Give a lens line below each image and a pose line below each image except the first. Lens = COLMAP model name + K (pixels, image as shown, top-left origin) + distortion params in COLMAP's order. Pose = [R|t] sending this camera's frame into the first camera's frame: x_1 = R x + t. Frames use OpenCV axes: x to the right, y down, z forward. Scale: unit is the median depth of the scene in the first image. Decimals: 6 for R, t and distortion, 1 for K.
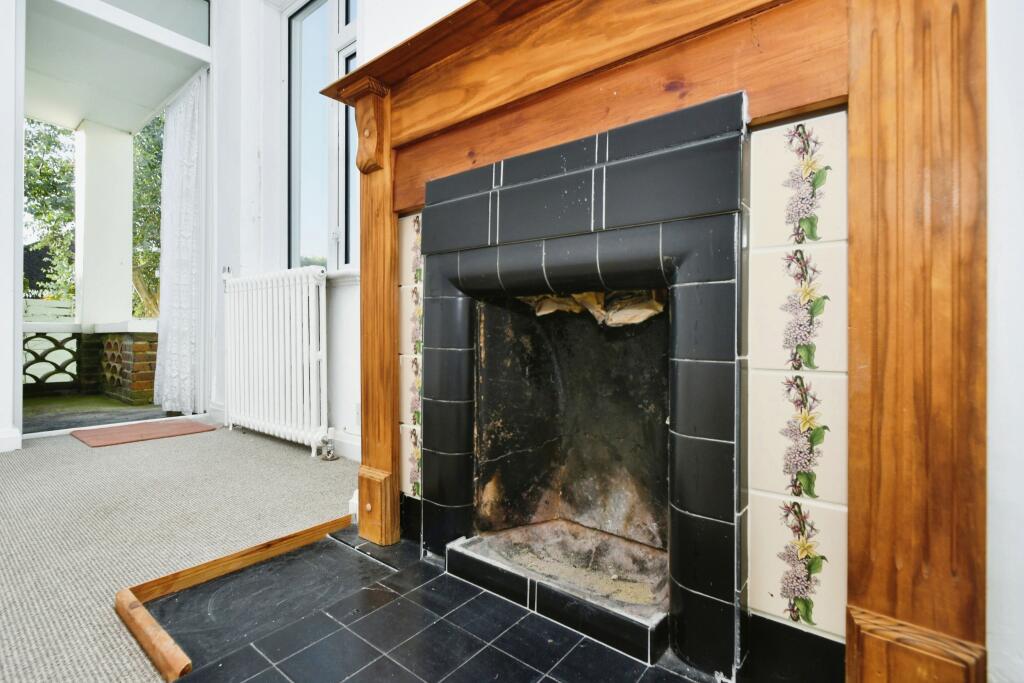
lens RADIAL K [[462.9, 0, 541.3], [0, 462.9, 333.3], [0, 0, 1]] dist [-0.003122, -0.000374]
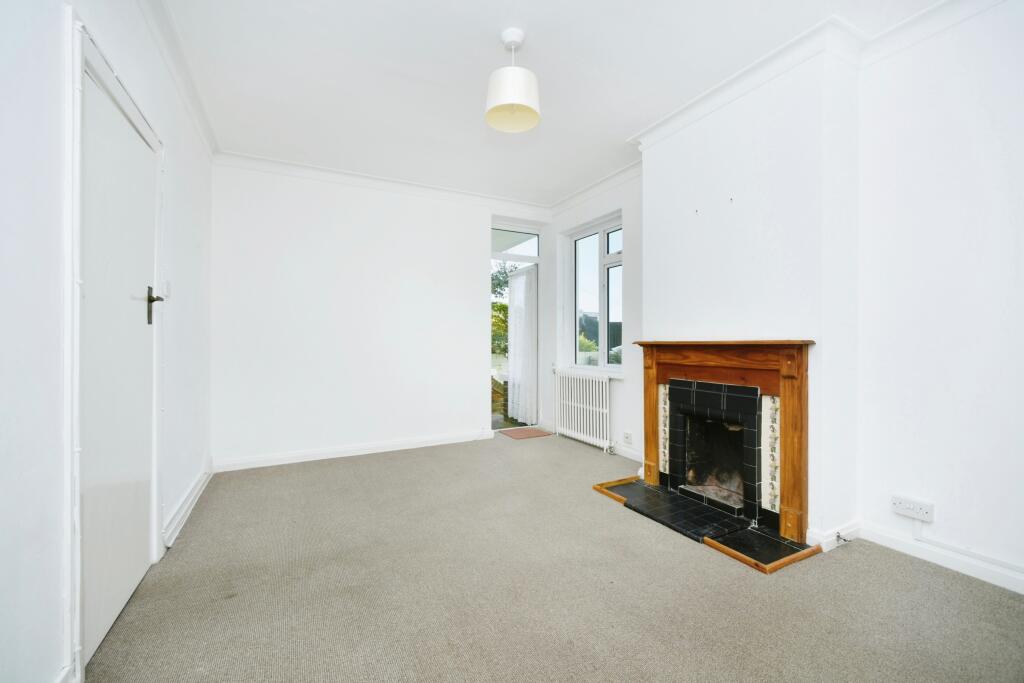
lens RADIAL K [[416.6, 0, 509.9], [0, 416.6, 342.1], [0, 0, 1]] dist [-0.001447, -0.000235]
pose [[0.901068, -0.003741, -0.433661, 0.017858], [0.005386, 0.999982, 0.002565, -0.626319], [0.433643, -0.004647, 0.901073, -2.299505]]
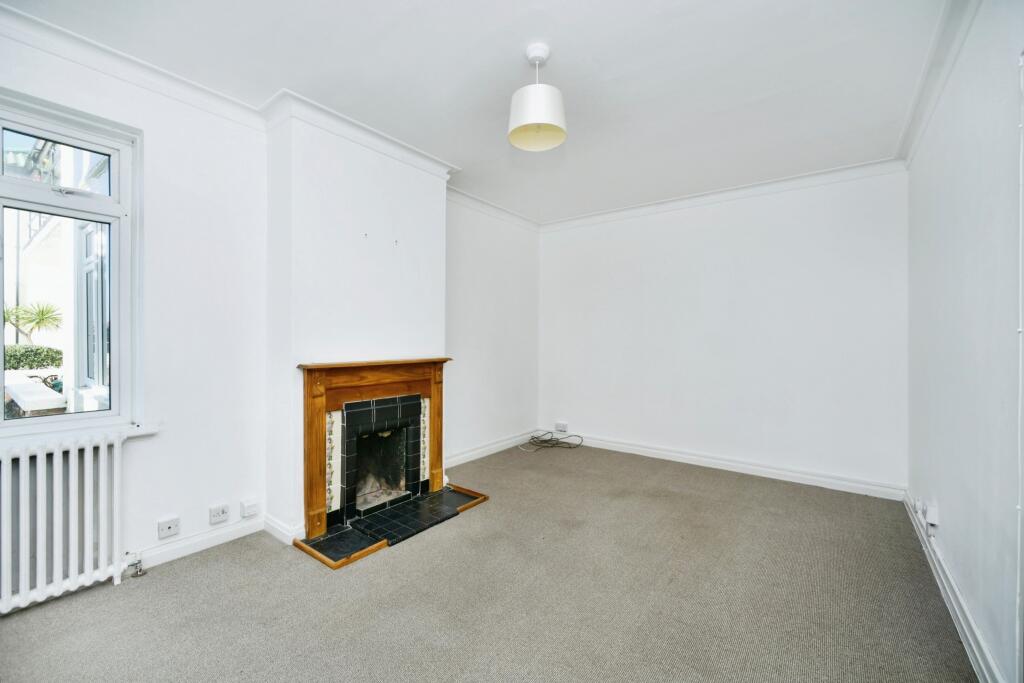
lens RADIAL K [[416.6, 0, 509.9], [0, 416.6, 342.1], [0, 0, 1]] dist [-0.001447, -0.000235]
pose [[0.020723, -0.007952, 0.999754, -3.109958], [-0.004616, 0.999957, 0.008050, -0.789083], [-0.999775, -0.004782, 0.020685, -0.163729]]
